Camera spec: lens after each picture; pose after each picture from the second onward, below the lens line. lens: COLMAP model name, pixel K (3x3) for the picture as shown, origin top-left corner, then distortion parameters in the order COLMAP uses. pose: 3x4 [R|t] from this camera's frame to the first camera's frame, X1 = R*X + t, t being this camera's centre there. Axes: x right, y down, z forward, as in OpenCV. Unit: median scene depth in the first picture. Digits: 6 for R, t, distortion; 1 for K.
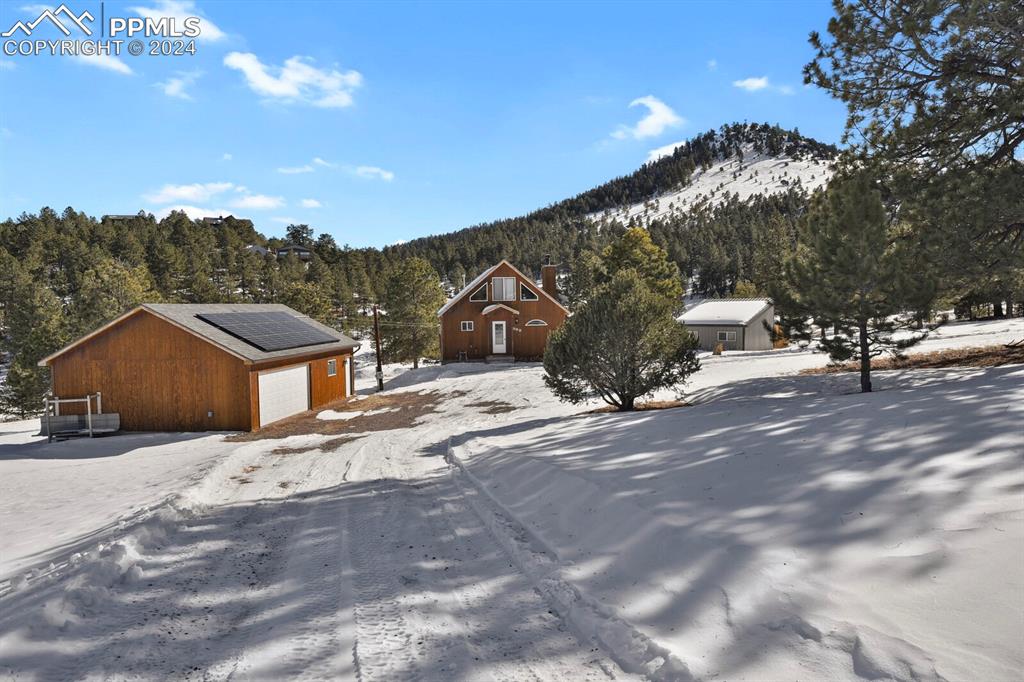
lens RADIAL K [[726.4, 0, 513.2], [0, 726.4, 340.3], [0, 0, 1]] dist [0.007731, 0.006161]
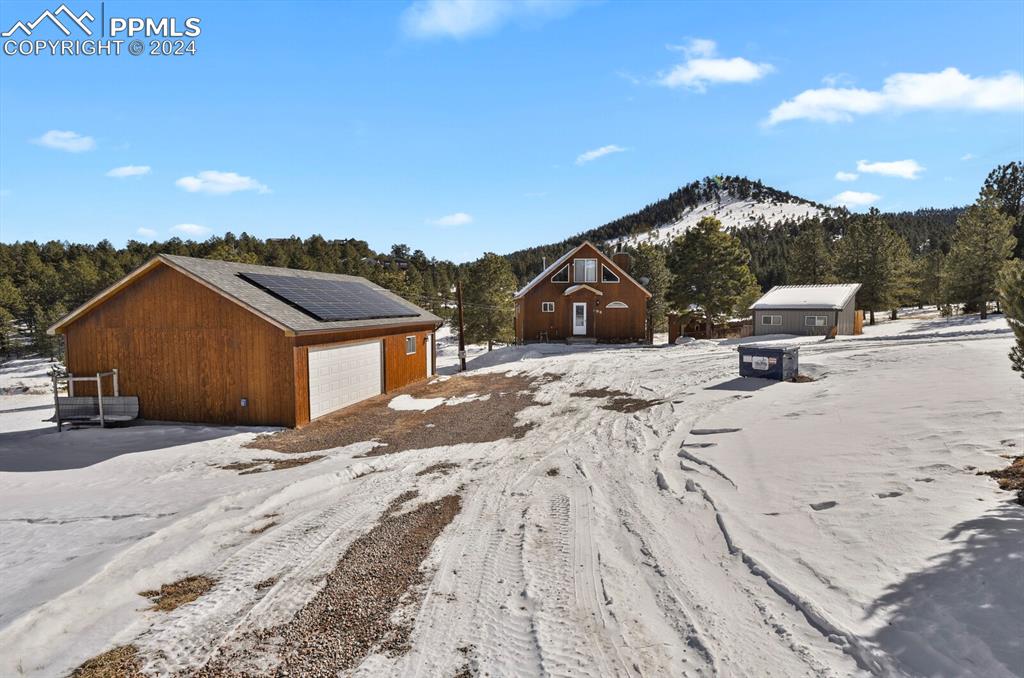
lens RADIAL K [[499.4, 0, 516.9], [0, 499.4, 335.8], [0, 0, 1]] dist [-0.023787, -0.005922]
pose [[0.998124, 0.017181, -0.058760, -0.017280], [-0.016643, 0.999815, 0.009647, 0.003772], [0.058914, -0.008651, 0.998226, 0.081445]]
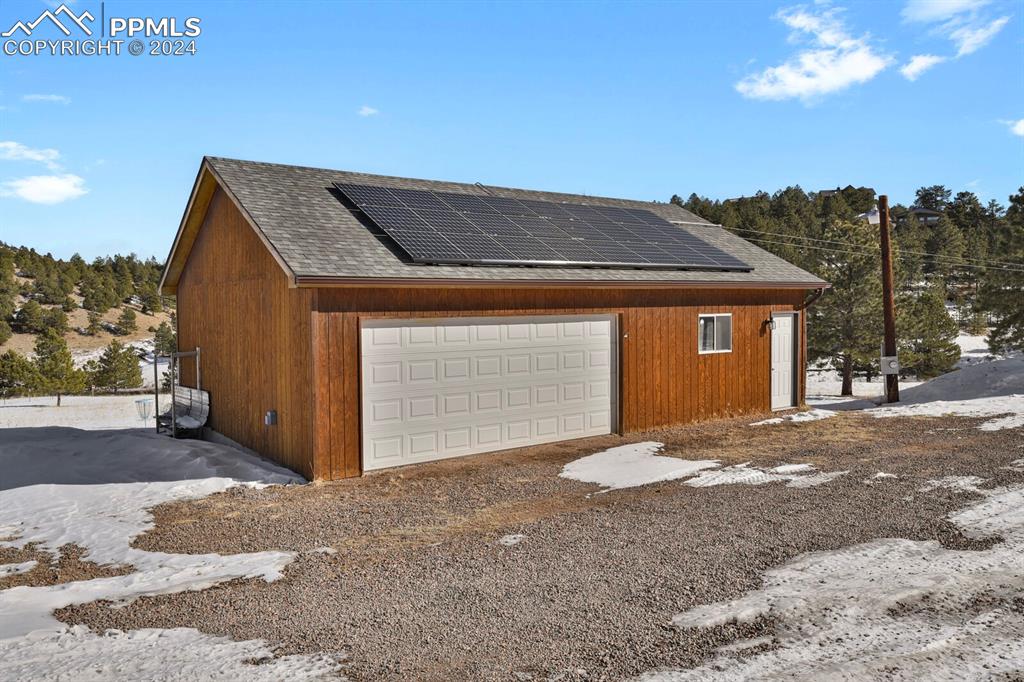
lens RADIAL K [[732.1, 0, 518.9], [0, 732.1, 341.1], [0, 0, 1]] dist [0.013686, 0.005154]
pose [[0.685643, 0.050364, -0.726194, -0.006323], [-0.038756, 0.998714, 0.032672, 0.006703], [0.726906, 0.005743, 0.686713, 0.131758]]
